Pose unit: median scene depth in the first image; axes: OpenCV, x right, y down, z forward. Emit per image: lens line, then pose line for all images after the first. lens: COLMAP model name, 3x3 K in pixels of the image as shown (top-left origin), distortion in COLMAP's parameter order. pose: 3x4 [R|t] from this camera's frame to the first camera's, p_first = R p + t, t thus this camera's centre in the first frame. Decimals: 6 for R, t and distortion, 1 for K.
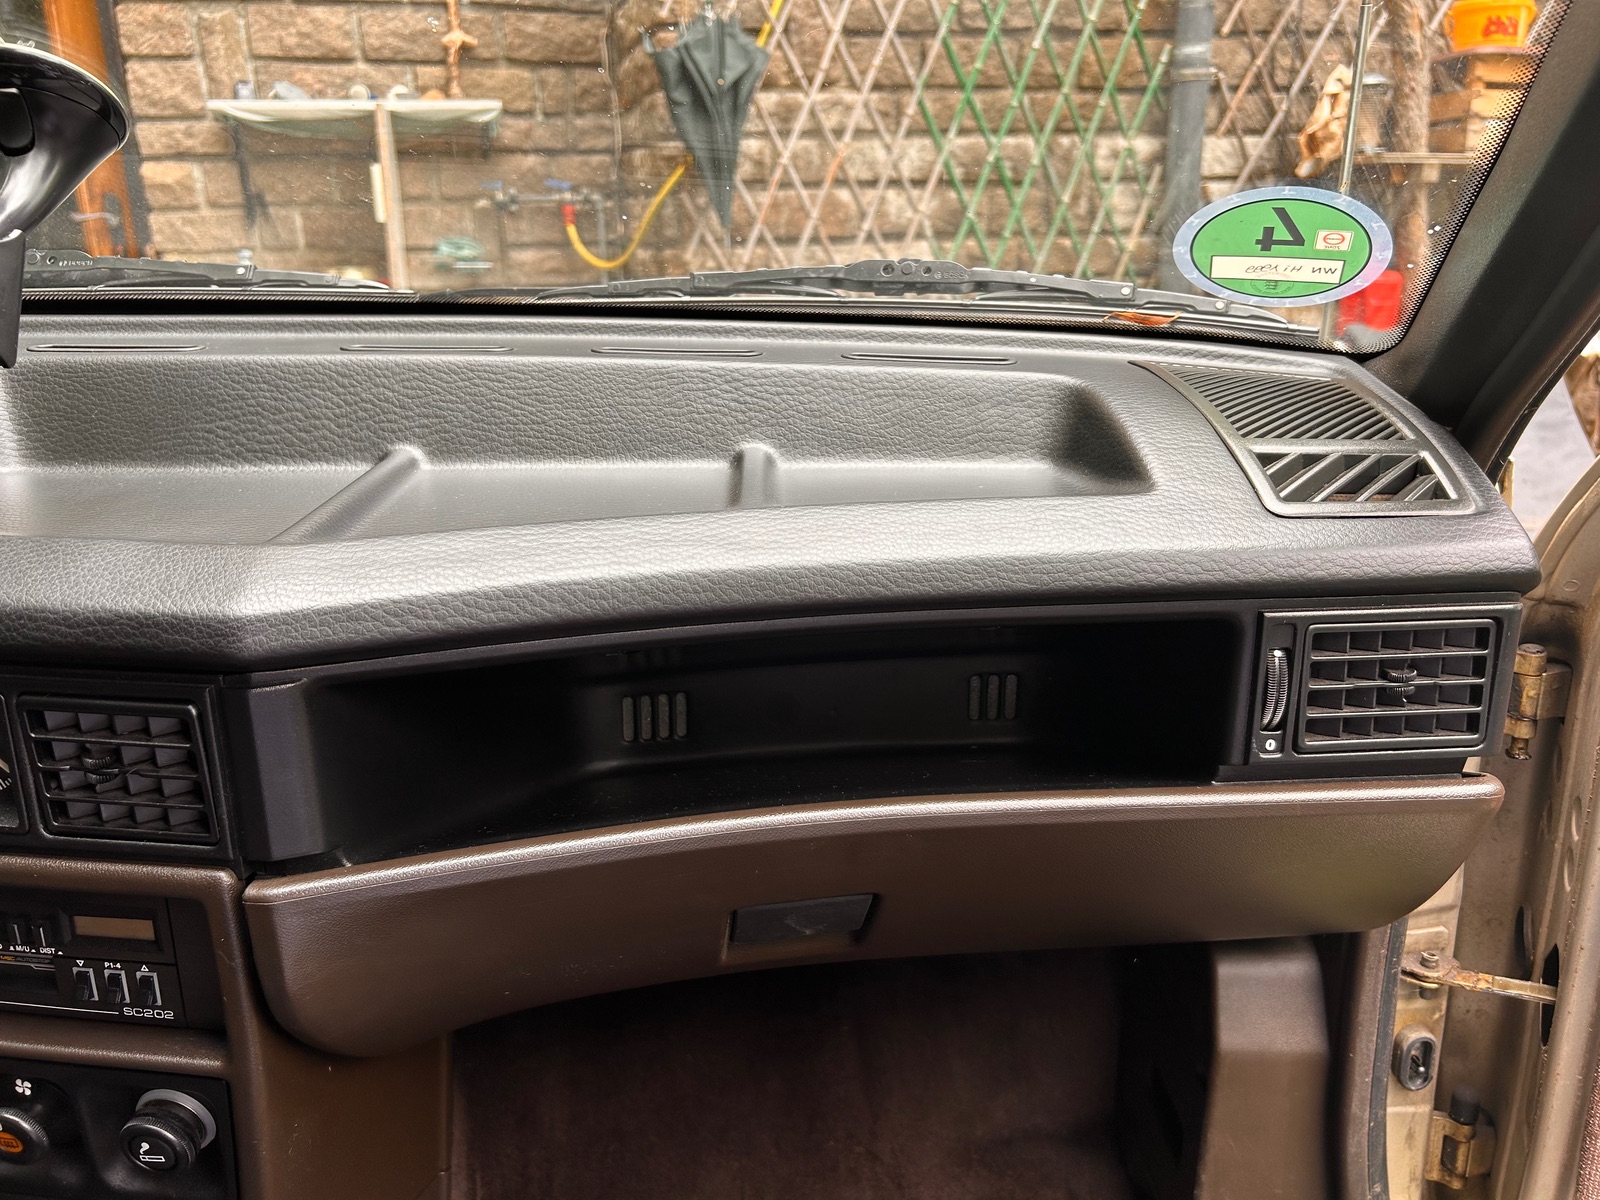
lens RADIAL K [[1212.9, 0, 782.7], [0, 1212.9, 596.1], [0, 0, 1]] dist [0.040179, -0.049391]
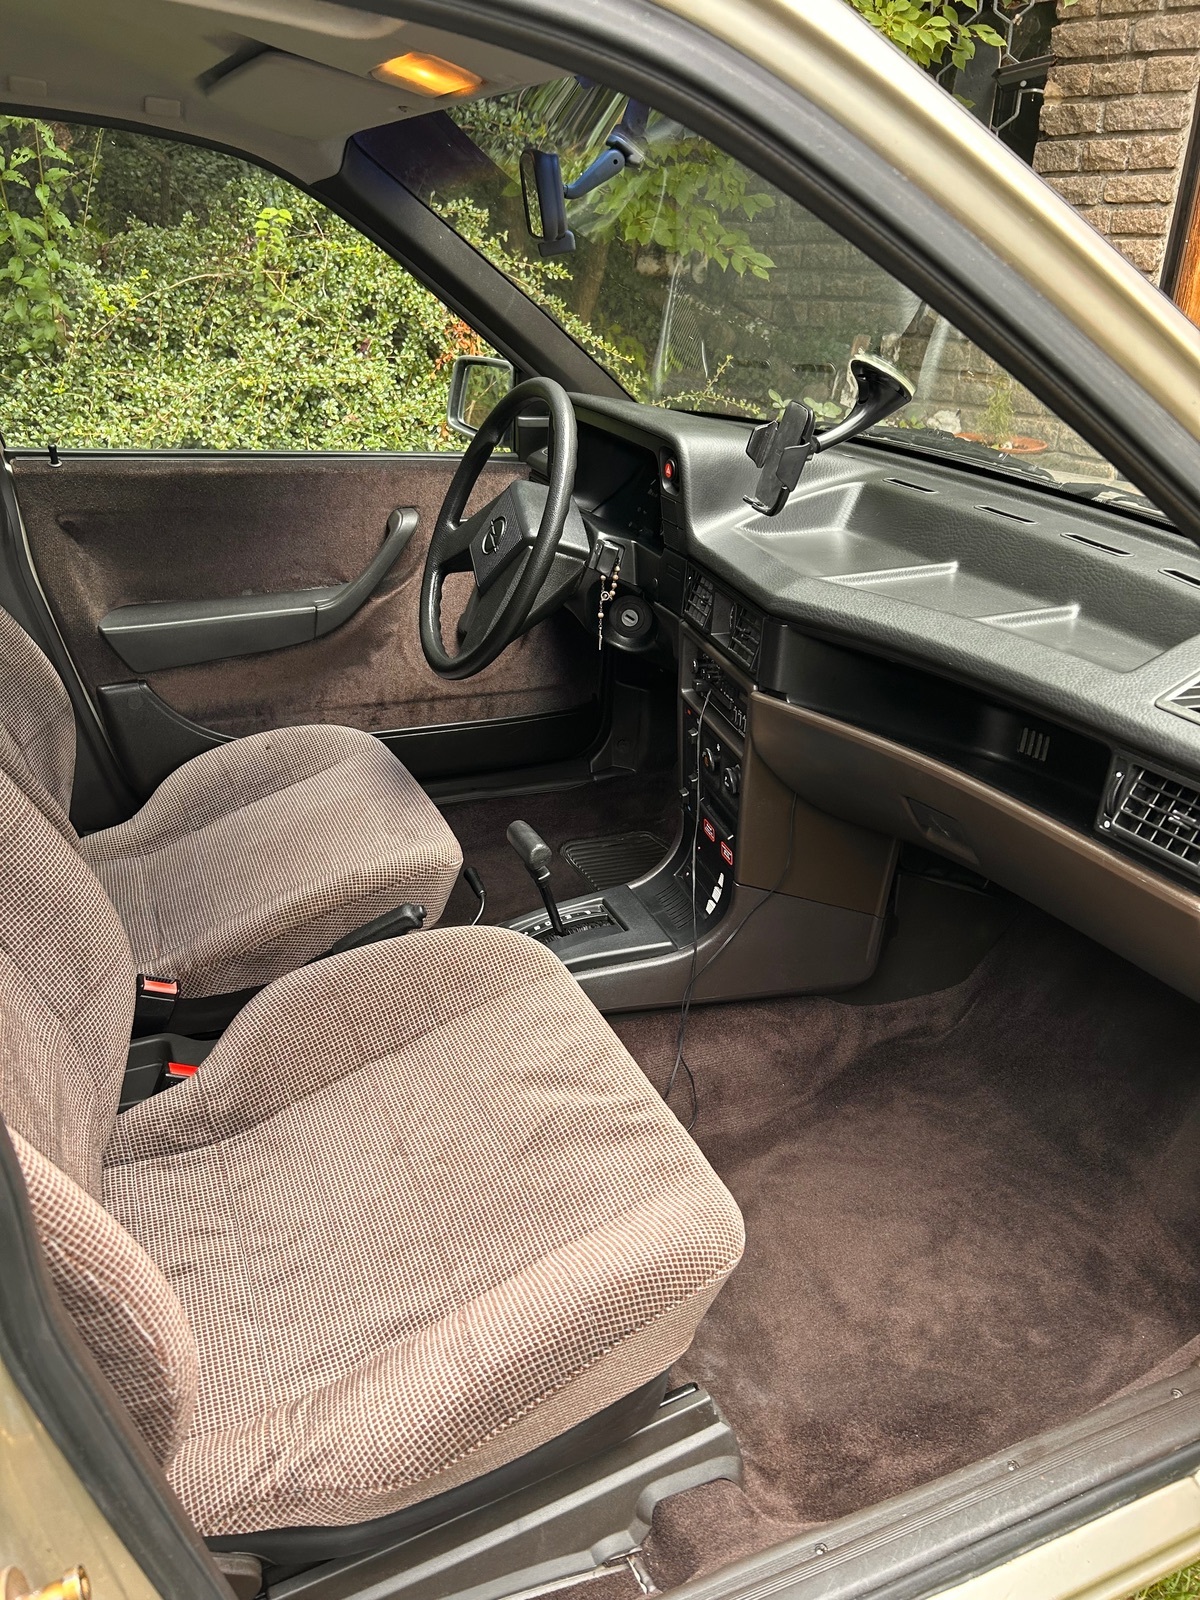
lens RADIAL K [[1169.8, 0, 622.0], [0, 1169.8, 830.2], [0, 0, 1]] dist [0.002956, -0.022325]
pose [[0.402111, 0.419374, -0.813899, 0.215894], [-0.310428, 0.898727, 0.309715, -0.026193], [0.861360, 0.128117, 0.491574, -0.067376]]
